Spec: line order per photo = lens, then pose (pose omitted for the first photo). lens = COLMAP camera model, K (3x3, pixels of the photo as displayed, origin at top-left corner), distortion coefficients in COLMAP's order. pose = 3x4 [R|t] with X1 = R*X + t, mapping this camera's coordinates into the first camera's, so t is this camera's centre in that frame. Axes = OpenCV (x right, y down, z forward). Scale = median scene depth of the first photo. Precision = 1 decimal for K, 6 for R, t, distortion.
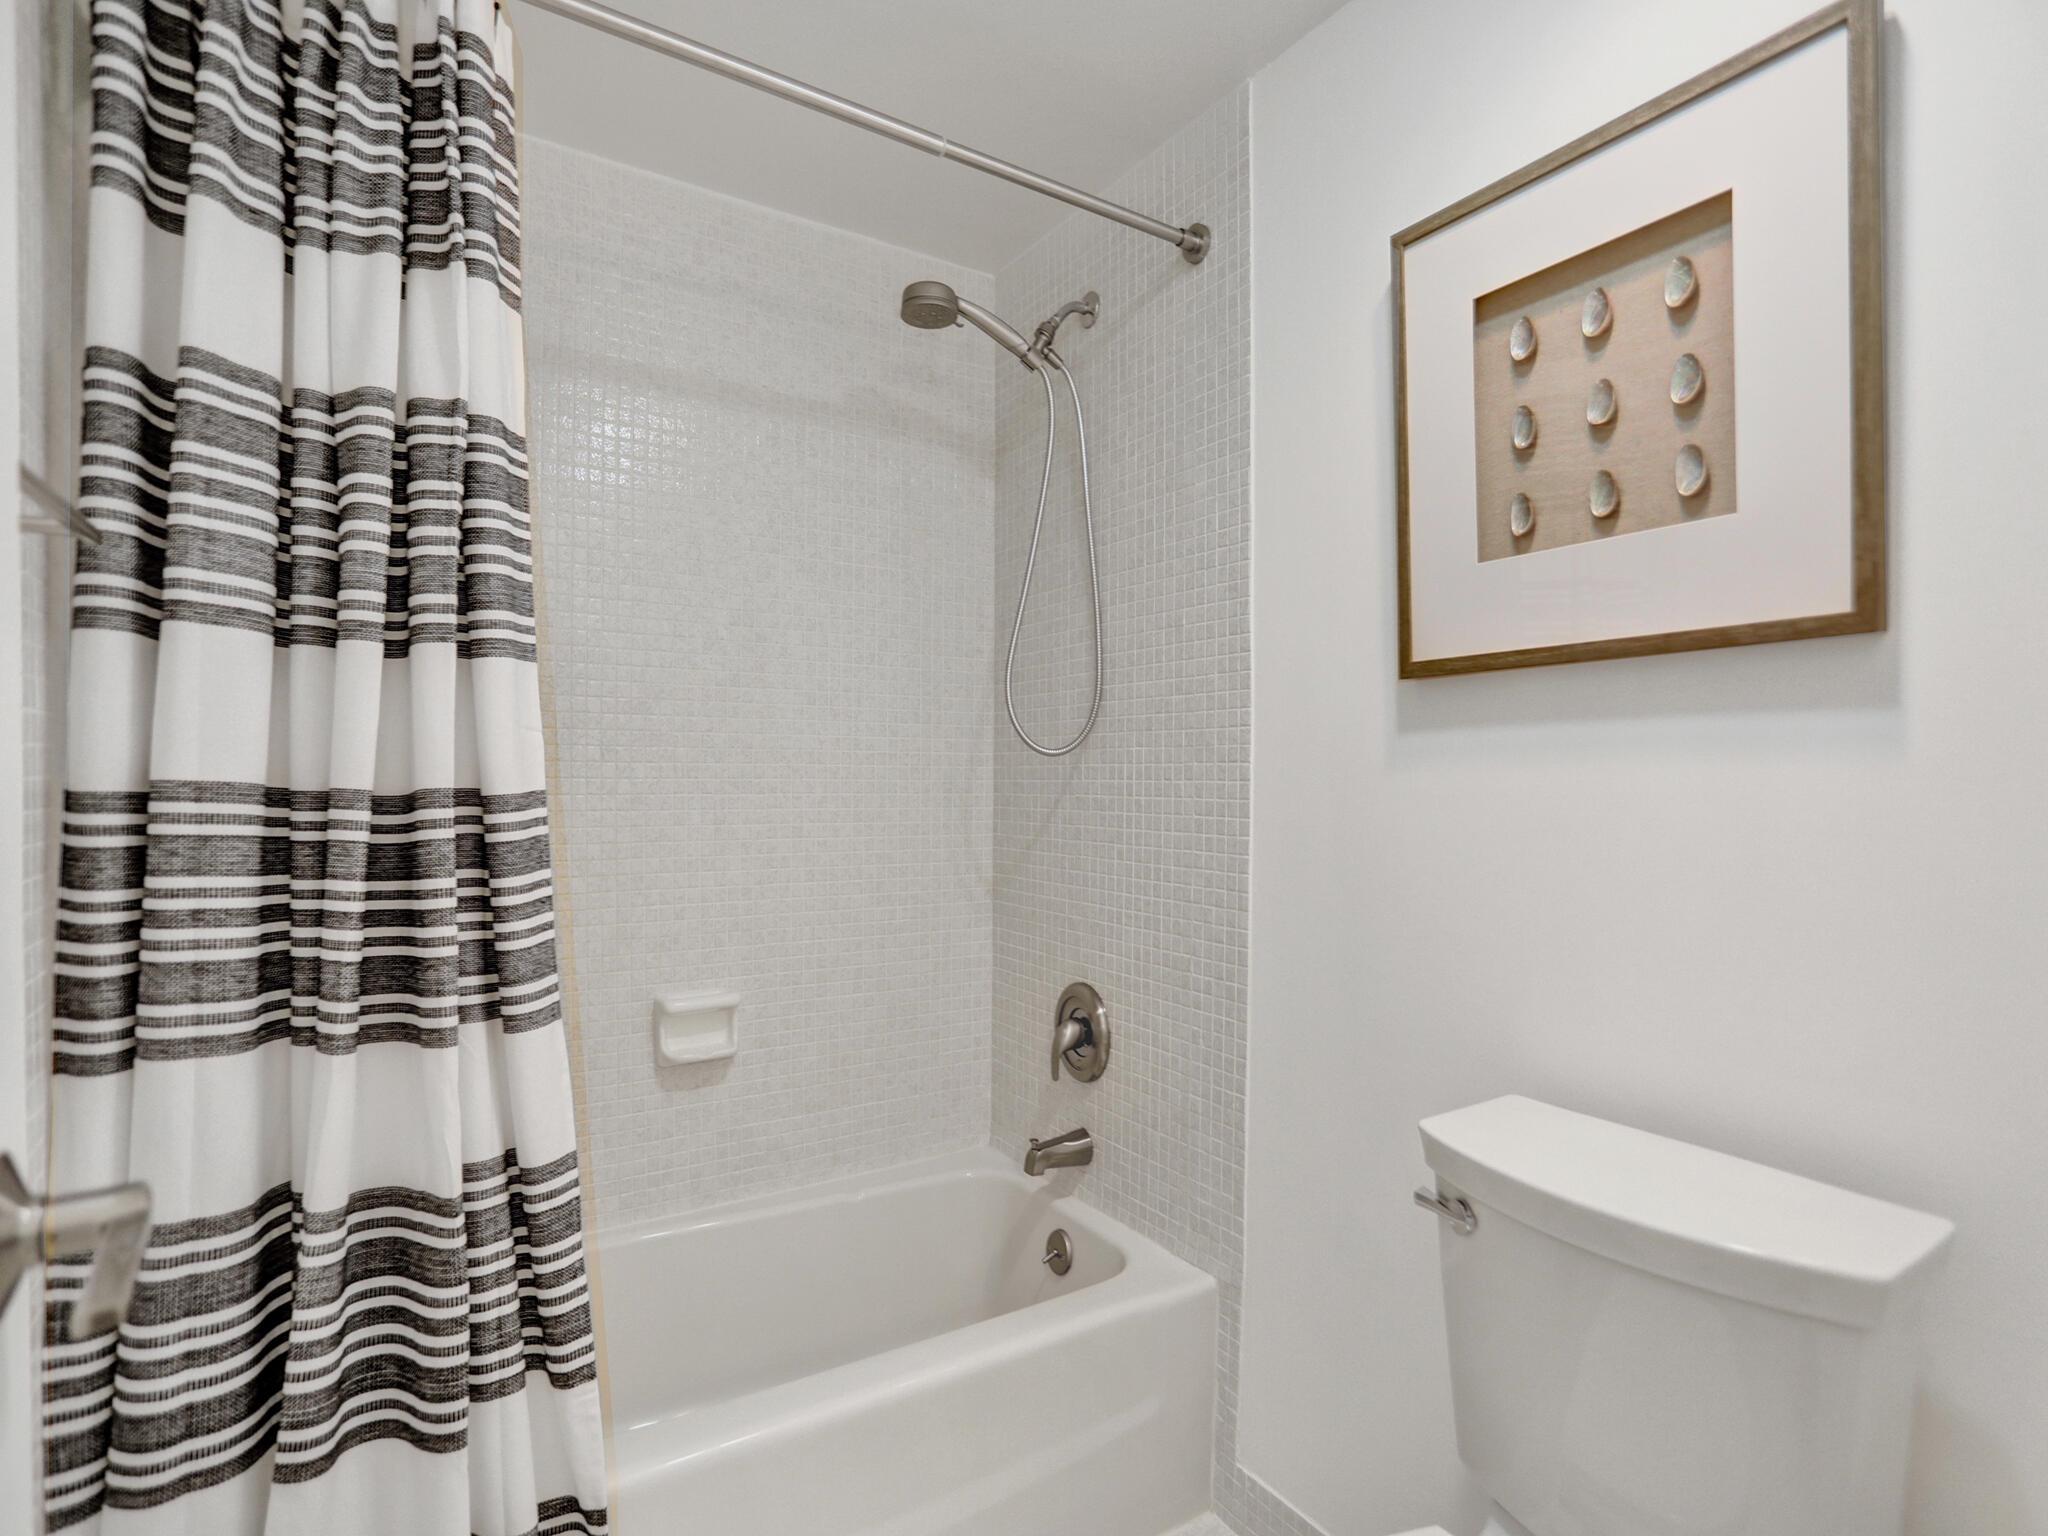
lens RADIAL K [[1023.3, 0, 1023.0], [0, 1023.3, 770.8], [0, 0, 1]] dist [-0.034196, 0.008304]
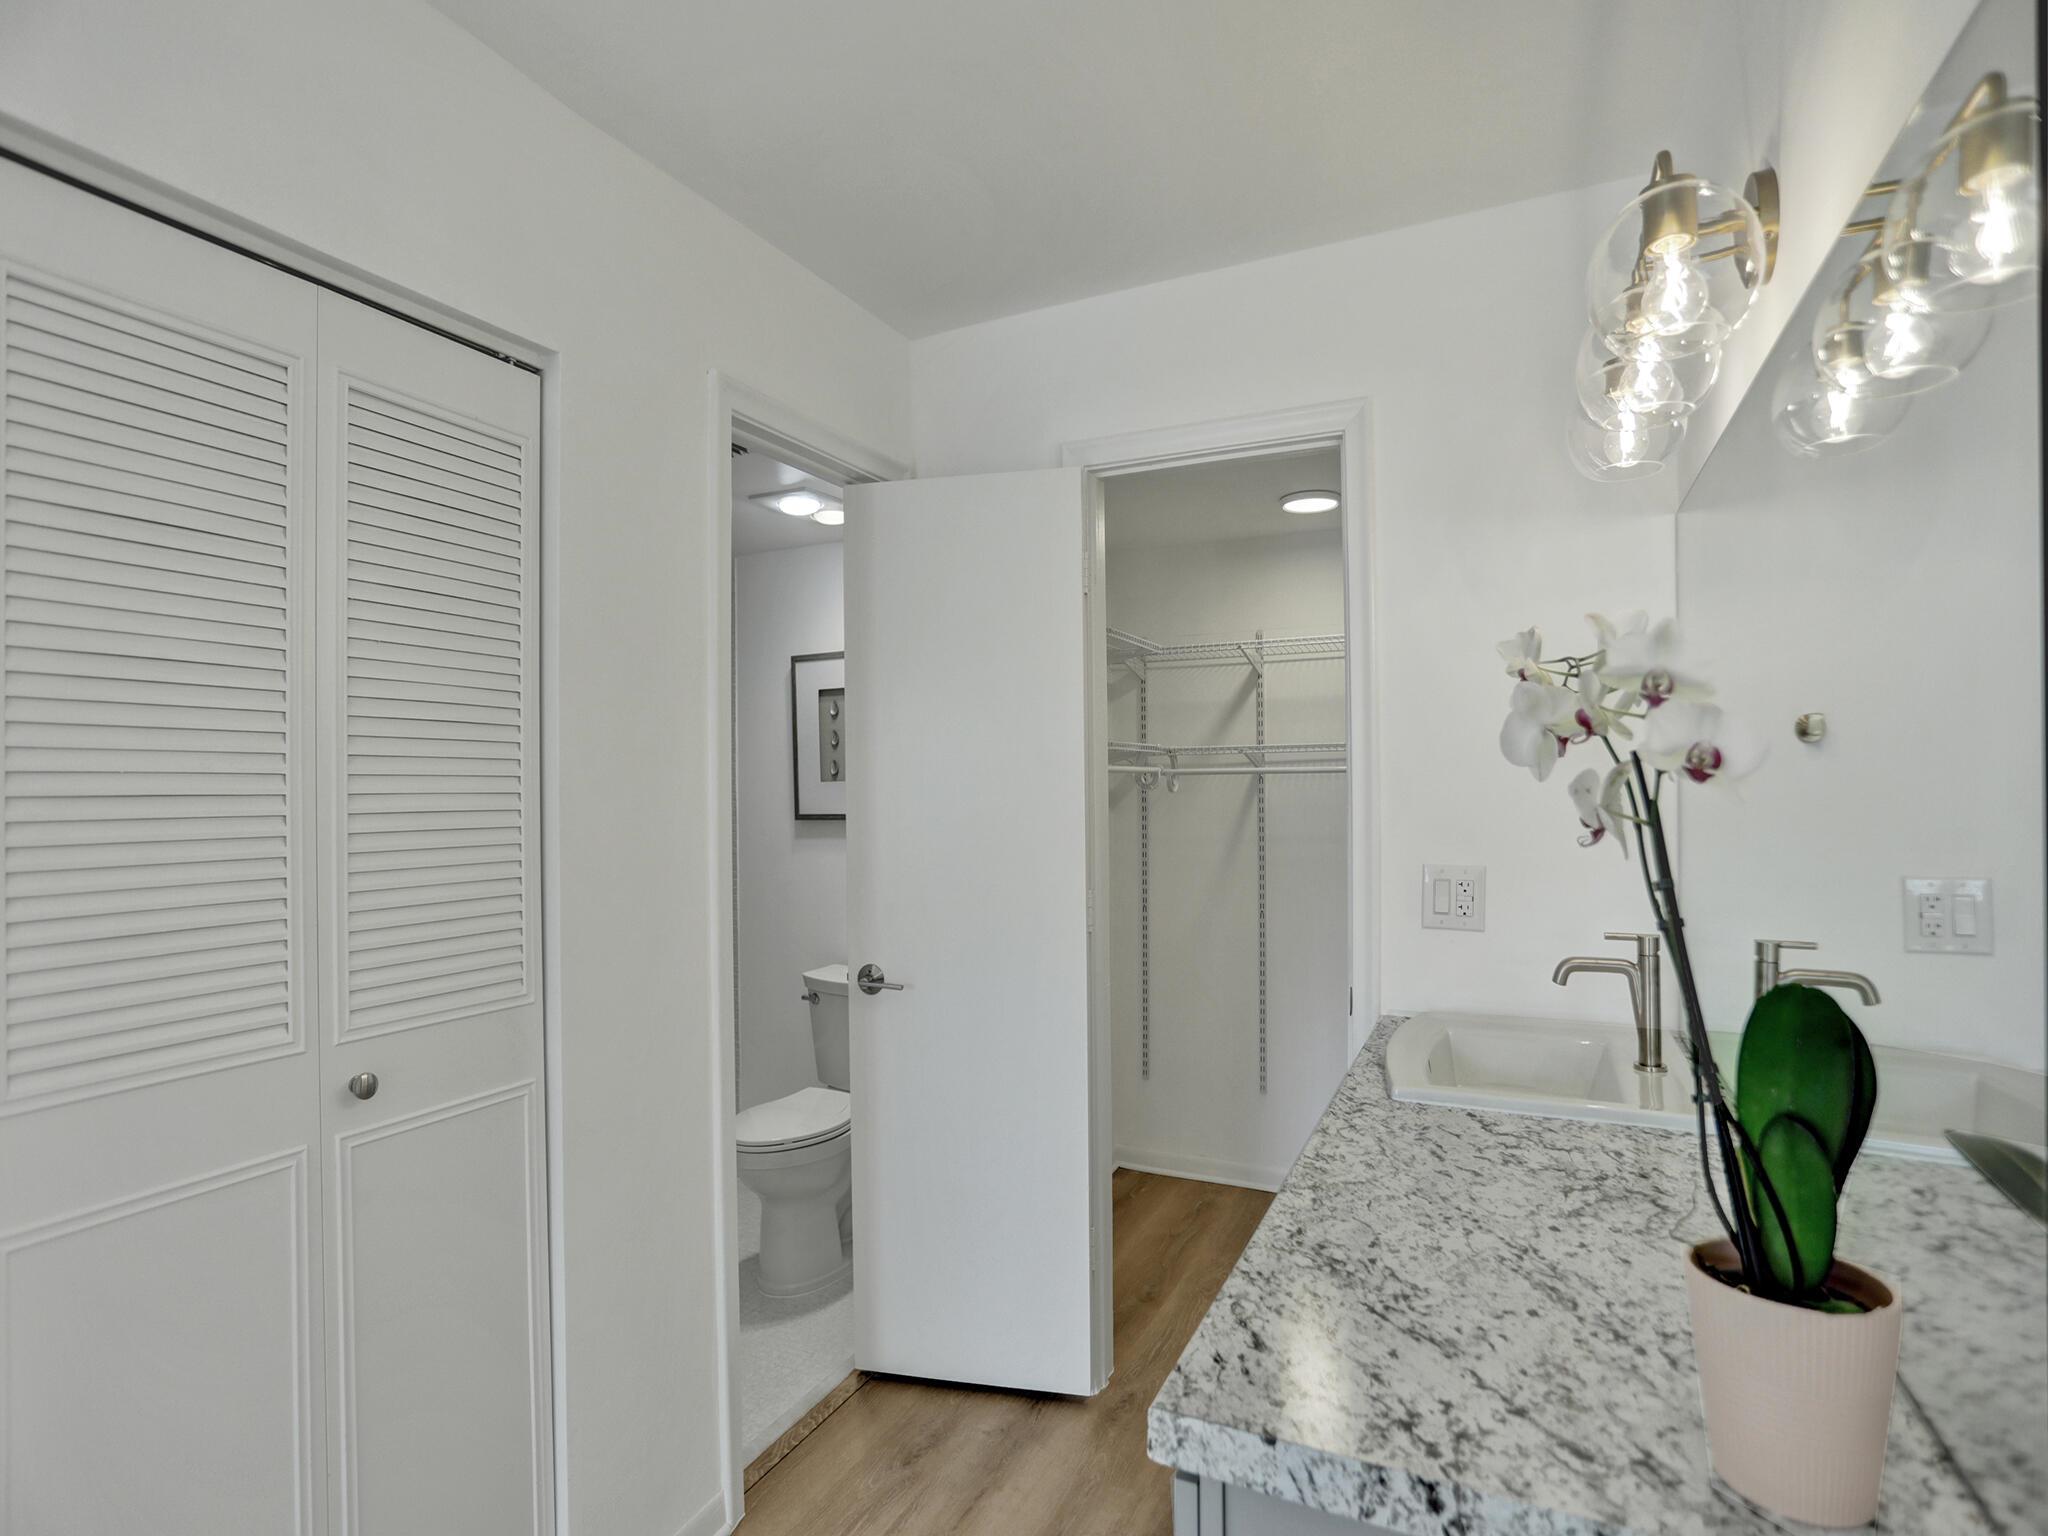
lens RADIAL K [[1023.3, 0, 1022.7], [0, 1023.3, 773.7], [0, 0, 1]] dist [-0.034196, 0.008304]
pose [[0.853628, -0.009525, 0.520796, -0.584236], [0.017248, 0.999801, -0.009985, -0.195050], [-0.520597, 0.017506, 0.853623, -1.812114]]
